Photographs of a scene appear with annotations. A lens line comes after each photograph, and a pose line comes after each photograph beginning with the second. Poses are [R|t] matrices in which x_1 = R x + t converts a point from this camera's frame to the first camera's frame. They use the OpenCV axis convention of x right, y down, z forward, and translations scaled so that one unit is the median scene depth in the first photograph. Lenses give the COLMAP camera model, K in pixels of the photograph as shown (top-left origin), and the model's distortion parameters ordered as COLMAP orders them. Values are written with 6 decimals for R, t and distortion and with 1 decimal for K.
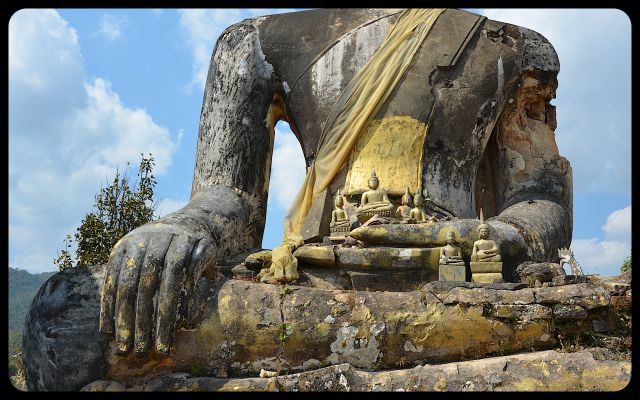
lens RADIAL K [[665.7, 0, 320.0], [0, 665.7, 200.0], [0, 0, 1]] dist [-0.006880, 0.000774]
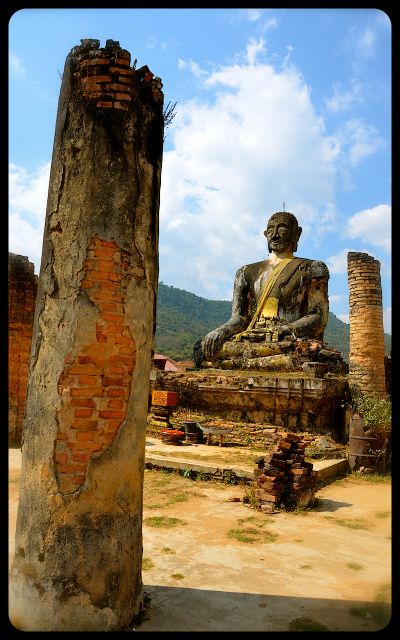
lens RADIAL K [[494.4, 0, 200.0], [0, 494.4, 320.0], [0, 0, 1]] dist [-0.139142, -0.000077]
pose [[0.872083, -0.049576, -0.486840, 1.125463], [0.126214, 0.983983, 0.125887, -0.400815], [0.472802, -0.171230, 0.864372, -1.716225]]
